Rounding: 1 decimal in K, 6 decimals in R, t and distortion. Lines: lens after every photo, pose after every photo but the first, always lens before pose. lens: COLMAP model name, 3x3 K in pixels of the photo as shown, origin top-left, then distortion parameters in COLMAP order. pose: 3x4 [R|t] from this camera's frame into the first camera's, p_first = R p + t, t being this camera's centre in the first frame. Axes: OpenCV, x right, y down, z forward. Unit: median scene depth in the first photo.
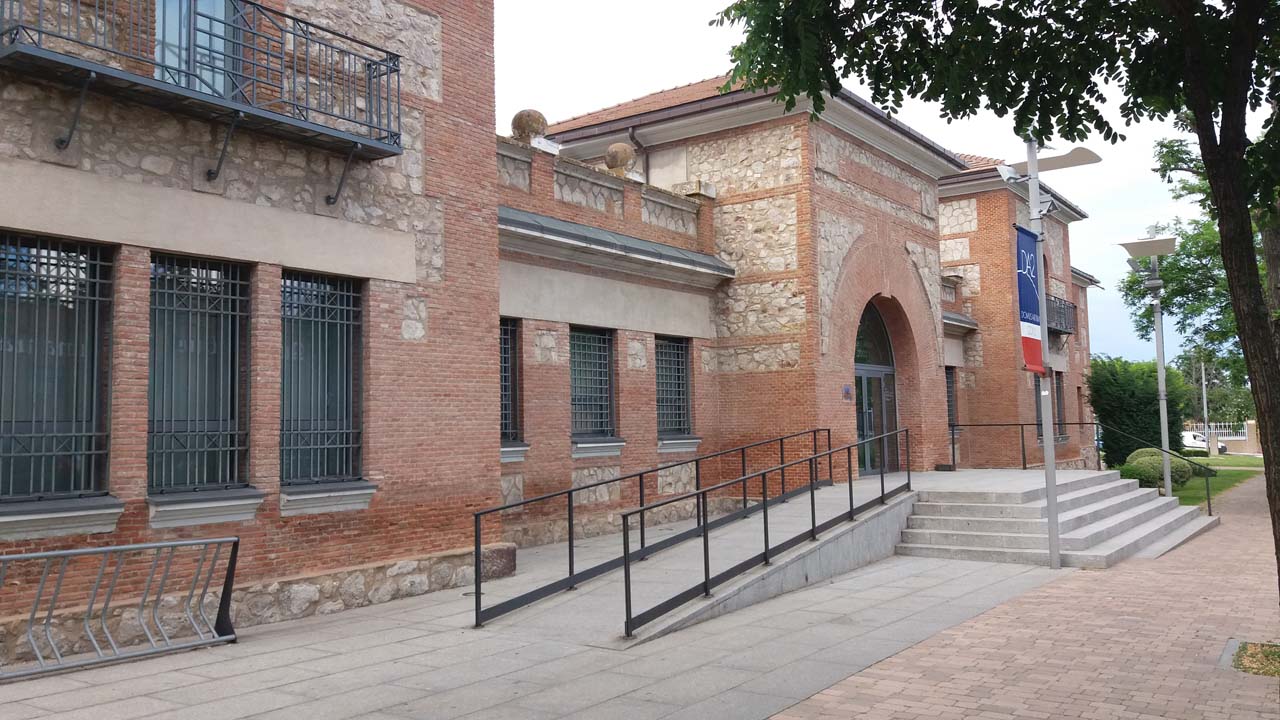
lens RADIAL K [[1051.2, 0, 640.0], [0, 1051.2, 360.0], [0, 0, 1]] dist [0.209931, -0.455157]
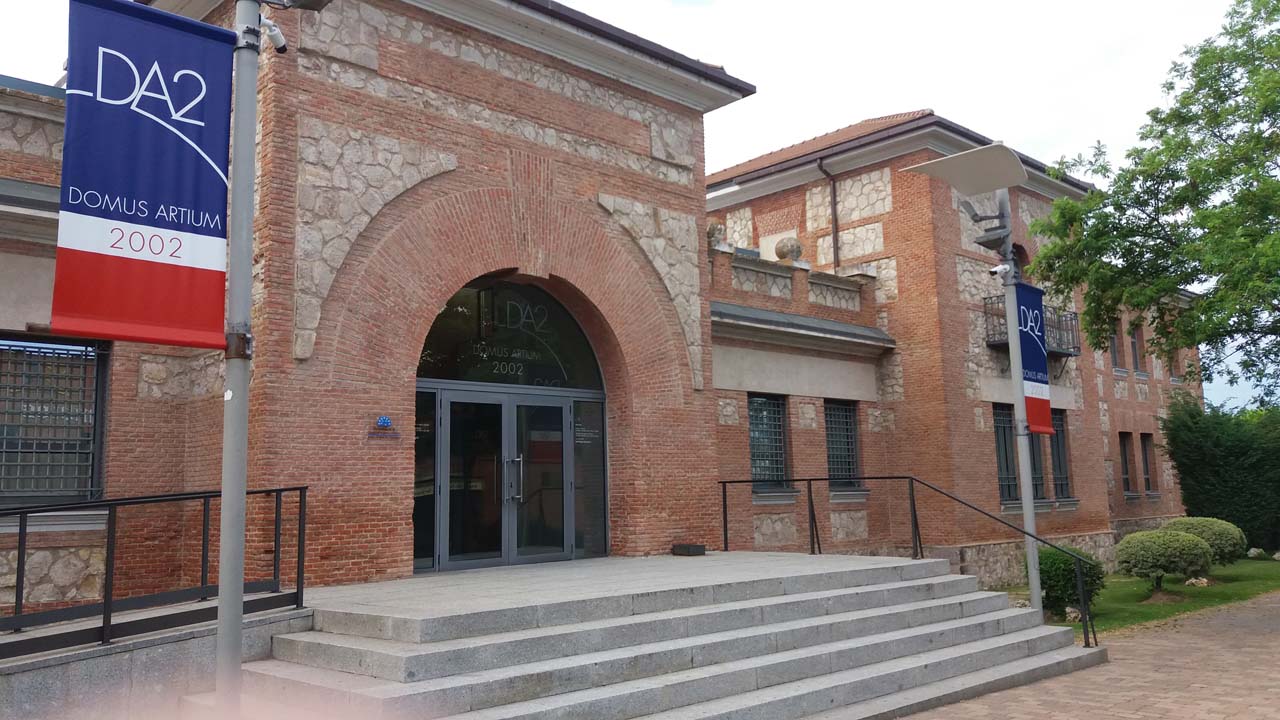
lens RADIAL K [[1040.6, 0, 640.0], [0, 1040.6, 360.0], [0, 0, 1]] dist [0.189292, -0.358297]
pose [[0.981921, -0.027815, -0.187239, 0.379011], [0.016224, 0.997872, -0.063157, 0.027854], [0.188597, 0.058978, 0.980282, 0.383209]]
